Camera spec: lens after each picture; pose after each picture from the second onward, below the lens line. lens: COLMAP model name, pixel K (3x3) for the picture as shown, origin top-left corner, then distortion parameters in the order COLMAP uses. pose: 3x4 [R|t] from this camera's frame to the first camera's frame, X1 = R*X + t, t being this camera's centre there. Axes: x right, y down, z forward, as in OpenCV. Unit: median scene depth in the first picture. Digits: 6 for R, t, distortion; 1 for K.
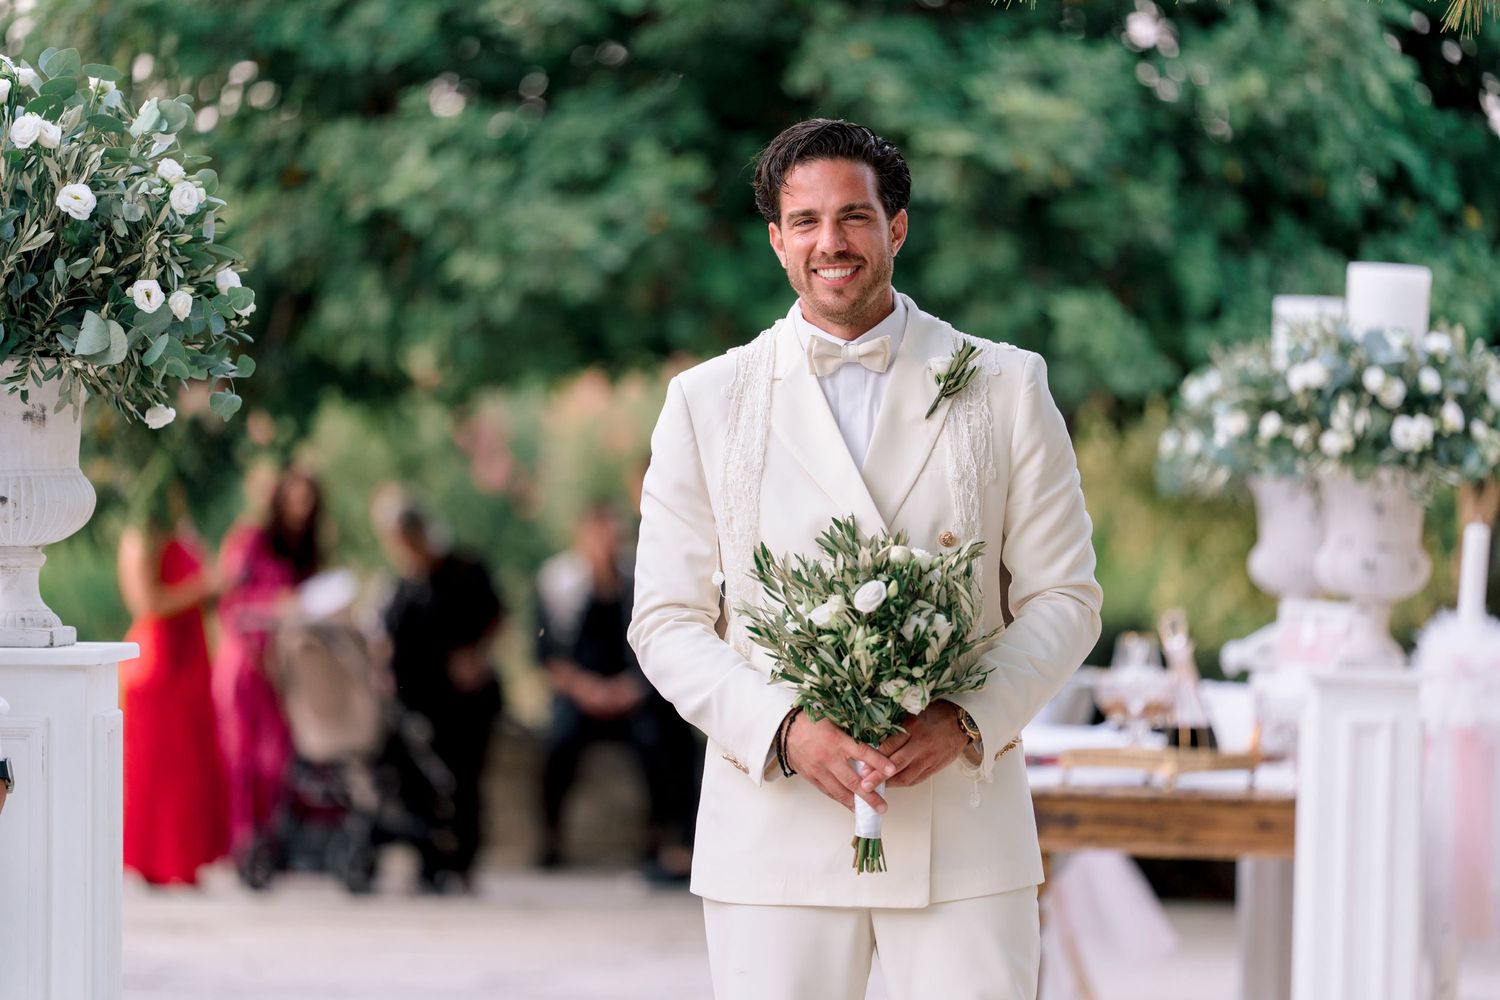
lens RADIAL K [[6552.4, 0, 750.0], [0, 6552.4, 500.0], [0, 0, 1]] dist [0.131083, -2.277708]
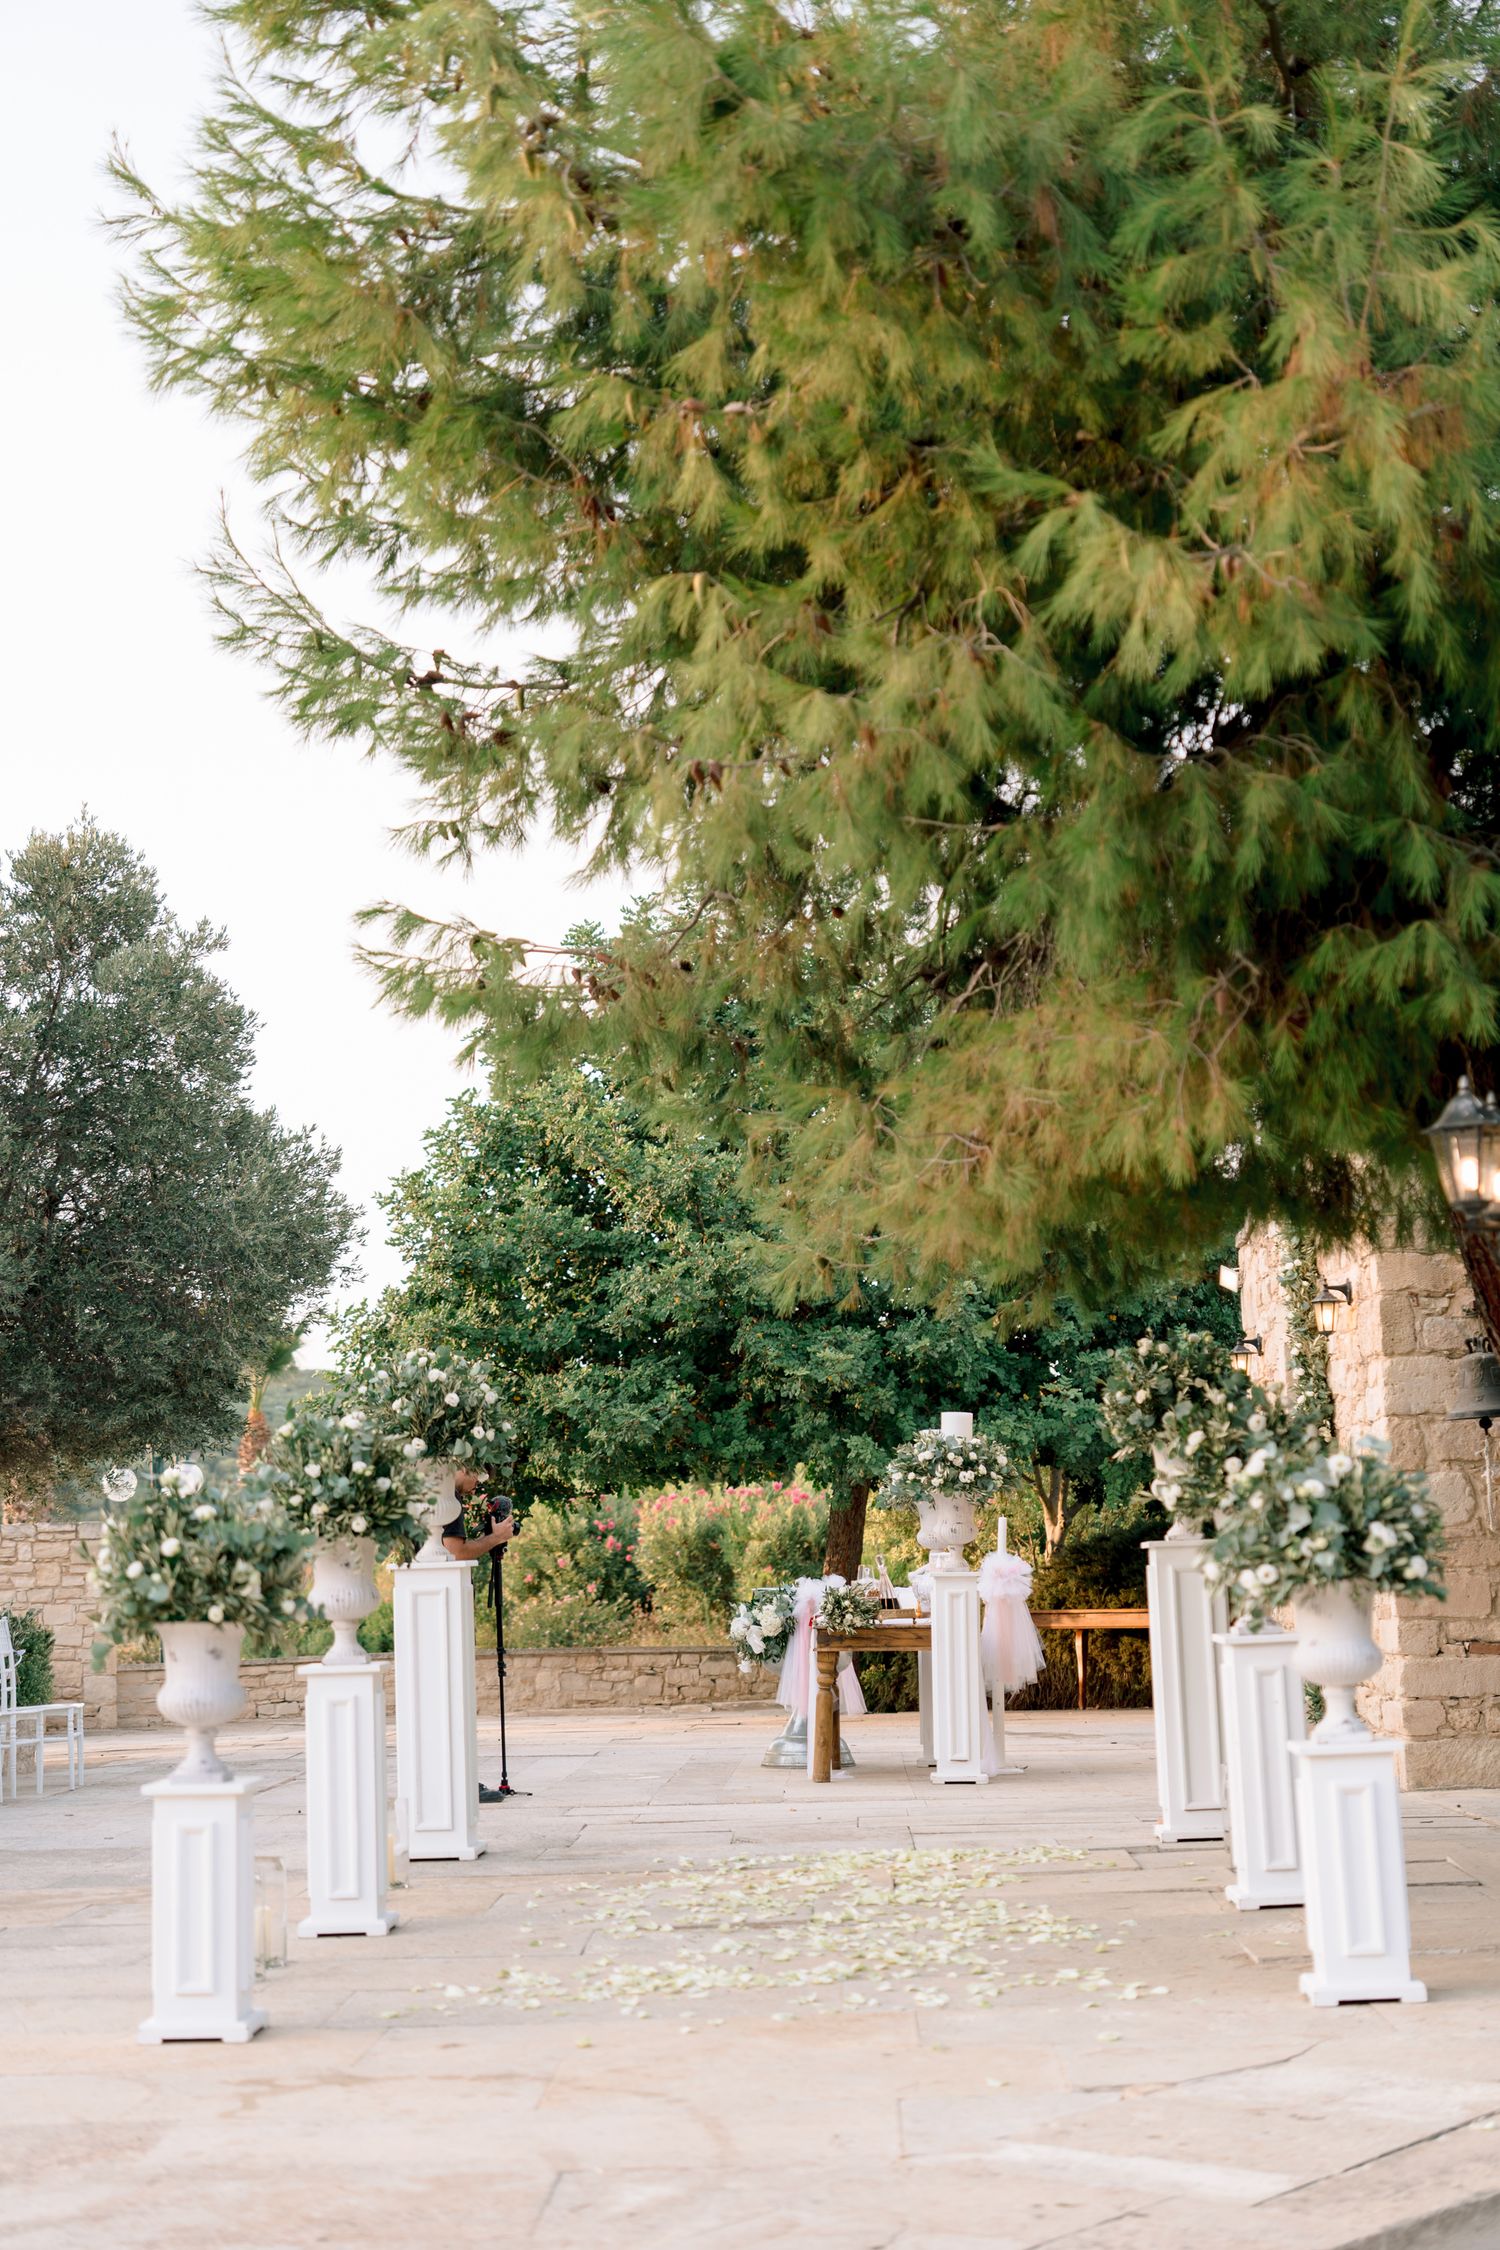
lens RADIAL K [[3375.0, 0, 750.0], [0, 3375.0, 1125.0], [0, 0, 1]] dist [-0.033864, 0.008426]
pose [[0.999234, -0.038714, 0.005627, 0.014750], [0.039118, 0.990671, -0.130540, 0.021931], [-0.000520, 0.130660, 0.991427, -0.311943]]
